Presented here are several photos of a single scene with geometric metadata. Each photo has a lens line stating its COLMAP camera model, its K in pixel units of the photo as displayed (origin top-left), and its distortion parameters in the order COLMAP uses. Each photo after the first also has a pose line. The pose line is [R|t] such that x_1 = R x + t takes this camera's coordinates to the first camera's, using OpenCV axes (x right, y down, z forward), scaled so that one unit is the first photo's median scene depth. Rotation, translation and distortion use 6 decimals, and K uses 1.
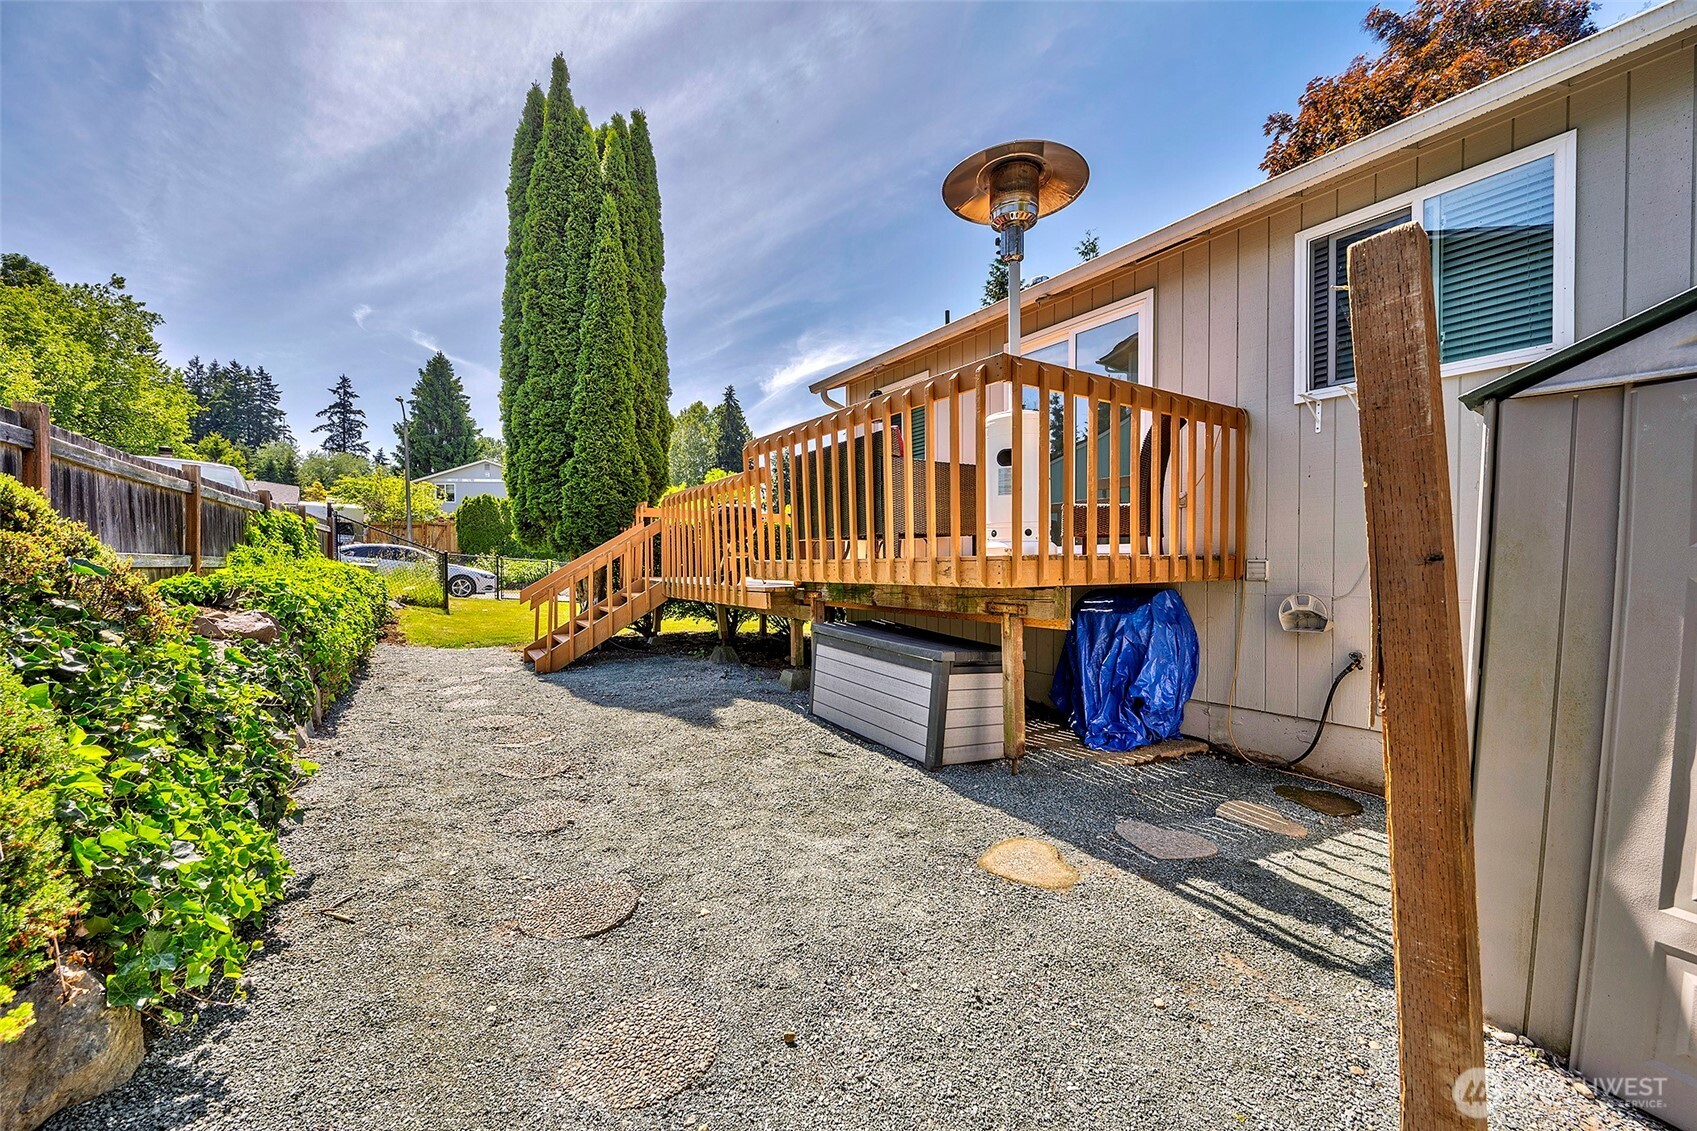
lens RADIAL K [[693.0, 0, 844.5], [0, 693.0, 559.7], [0, 0, 1]] dist [0.004530, 0.000694]
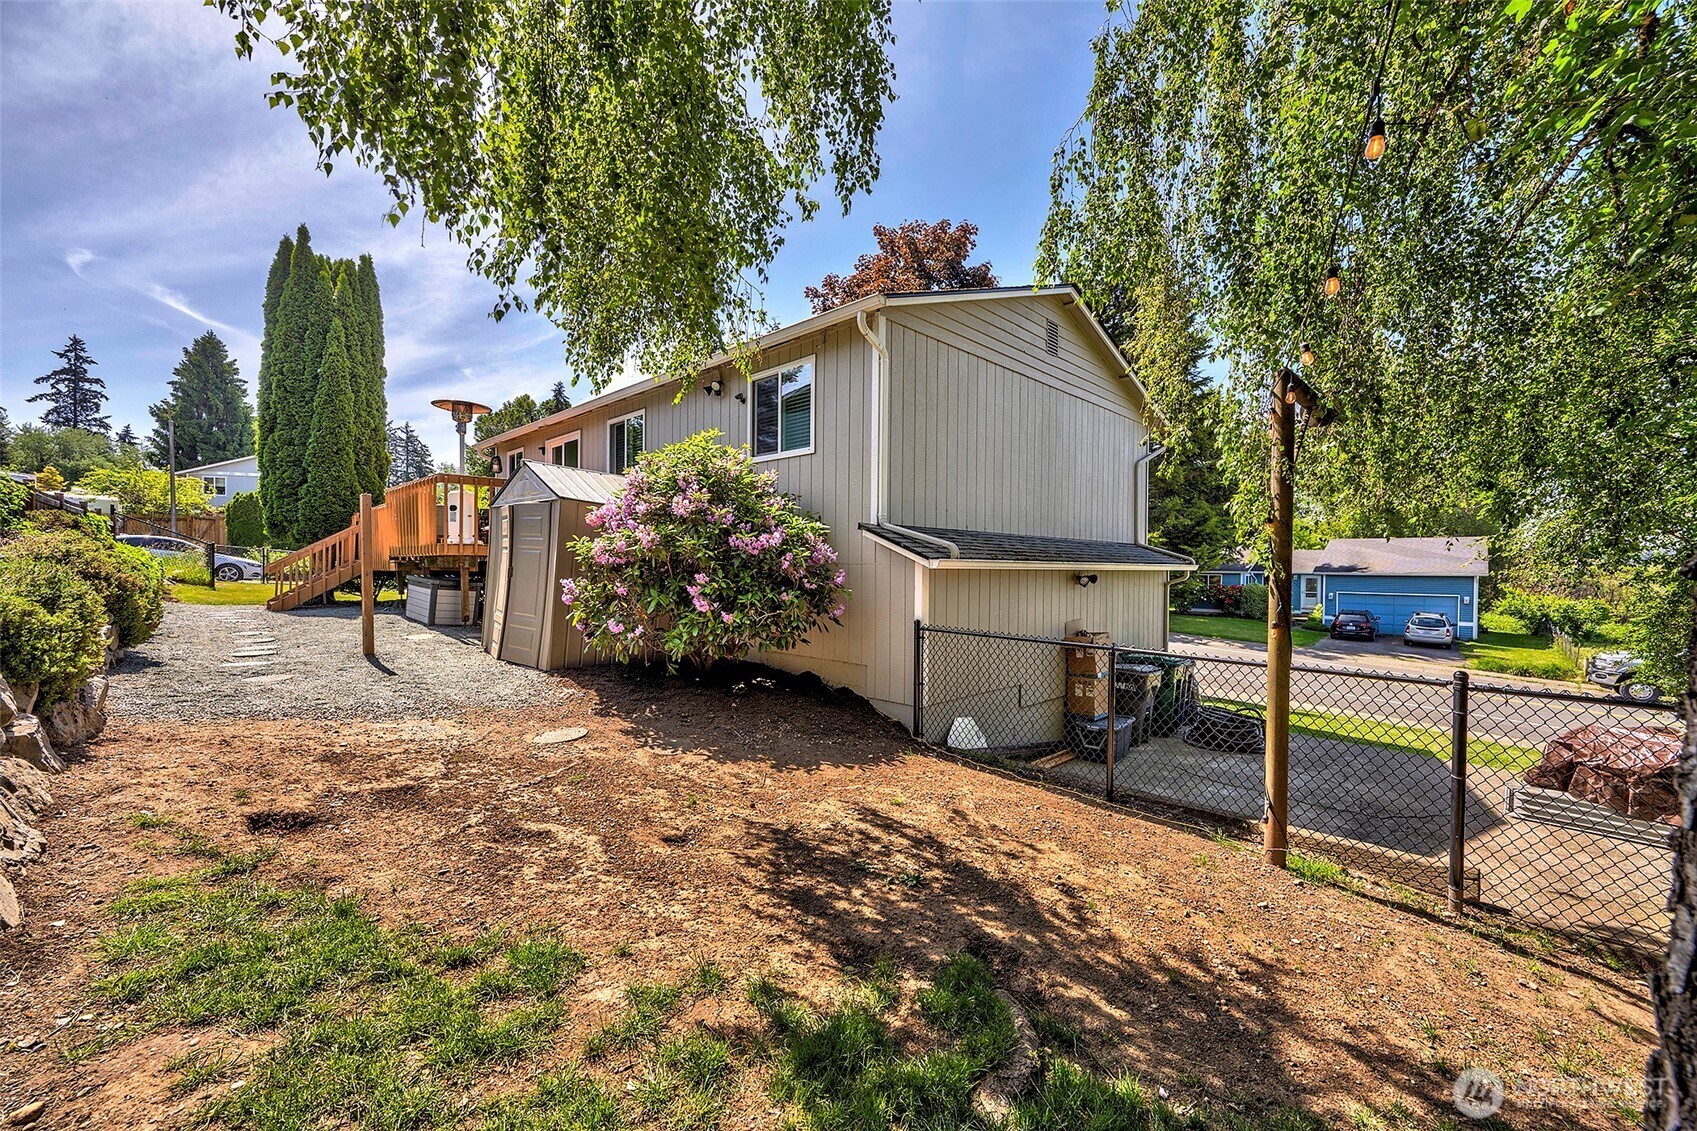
lens RADIAL K [[693.0, 0, 853.4], [0, 693.0, 563.2], [0, 0, 1]] dist [0.004530, 0.000694]
pose [[0.975723, 0.012041, 0.218677, 0.244535], [-0.011965, 0.999927, -0.001671, 0.011946], [-0.218681, -0.000986, 0.975796, -0.419646]]
